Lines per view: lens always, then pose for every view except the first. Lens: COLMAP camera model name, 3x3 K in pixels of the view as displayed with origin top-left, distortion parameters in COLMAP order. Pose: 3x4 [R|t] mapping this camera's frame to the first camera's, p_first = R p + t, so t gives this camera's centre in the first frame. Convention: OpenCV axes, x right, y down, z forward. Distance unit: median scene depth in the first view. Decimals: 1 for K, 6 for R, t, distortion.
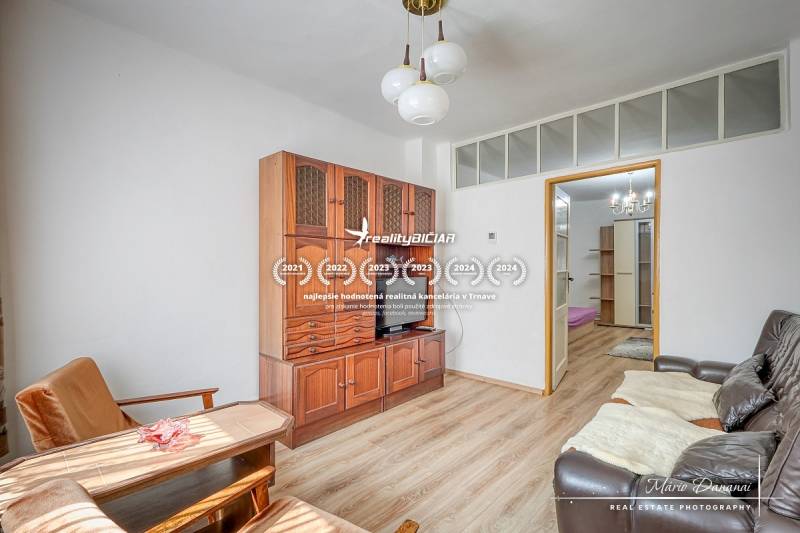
lens RADIAL K [[366.2, 0, 397.6], [0, 366.2, 263.2], [0, 0, 1]] dist [0.000290, -0.000161]
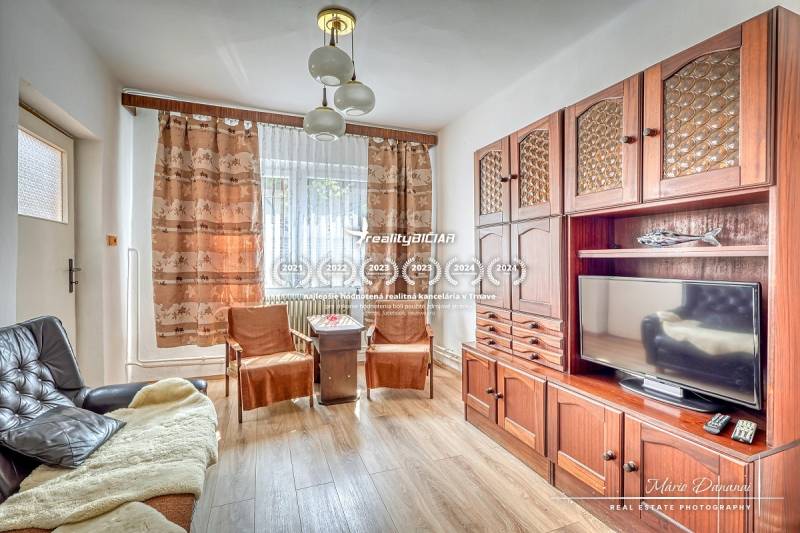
lens RADIAL K [[366.2, 0, 399.1], [0, 366.2, 264.0], [0, 0, 1]] dist [0.000290, -0.000161]
pose [[-0.453489, 0.009114, -0.891215, 0.654704], [-0.000112, 0.999947, 0.010283, 0.017913], [0.891262, 0.004763, -0.453464, 1.080439]]
